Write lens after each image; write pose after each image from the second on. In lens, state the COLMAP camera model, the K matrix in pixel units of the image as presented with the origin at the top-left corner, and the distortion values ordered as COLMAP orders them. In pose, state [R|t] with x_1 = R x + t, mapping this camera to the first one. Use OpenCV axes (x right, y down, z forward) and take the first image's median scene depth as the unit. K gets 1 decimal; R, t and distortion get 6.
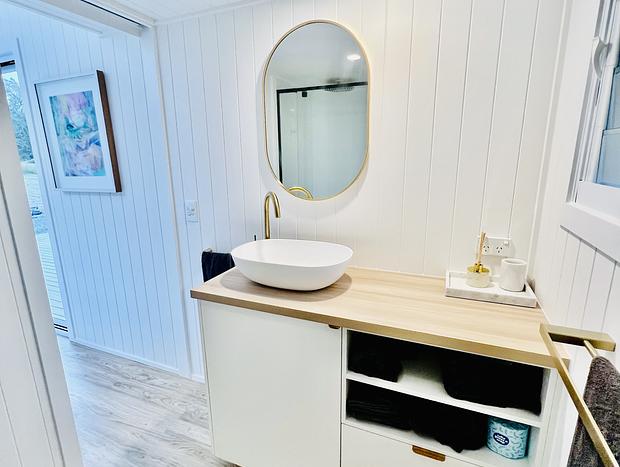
lens RADIAL K [[328.4, 0, 310.2], [0, 328.4, 234.3], [0, 0, 1]] dist [-0.001227, 0.002480]
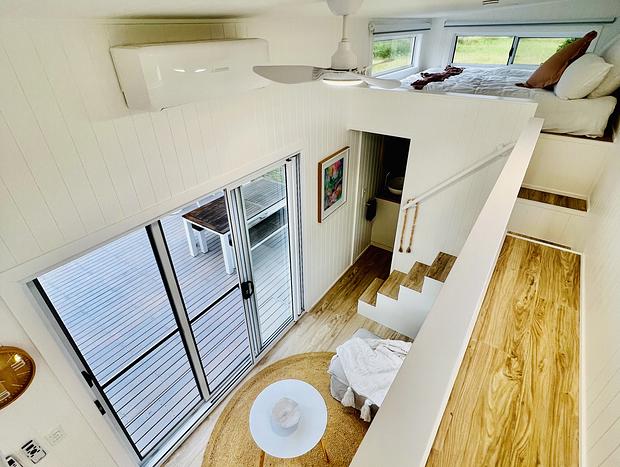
lens RADIAL K [[328.4, 0, 310.2], [0, 328.4, 233.7], [0, 0, 1]] dist [-0.001227, 0.002480]
pose [[0.198043, -0.515609, 0.833622, -2.339021], [0.225540, 0.851618, 0.473158, -0.936119], [-0.953892, 0.094310, 0.284948, 0.642150]]
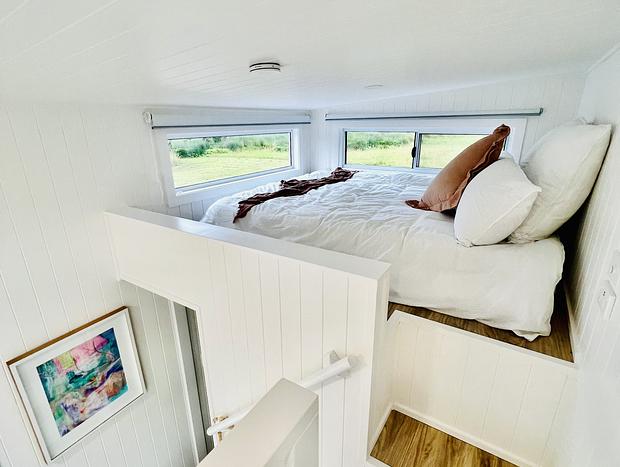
lens RADIAL K [[328.4, 0, 310.7], [0, 328.4, 234.1], [0, 0, 1]] dist [-0.001227, 0.002480]
pose [[0.161043, -0.307639, 0.937776, -1.360274], [0.223524, 0.936857, 0.268952, -0.802650], [-0.961302, 0.166302, 0.219639, 0.107581]]
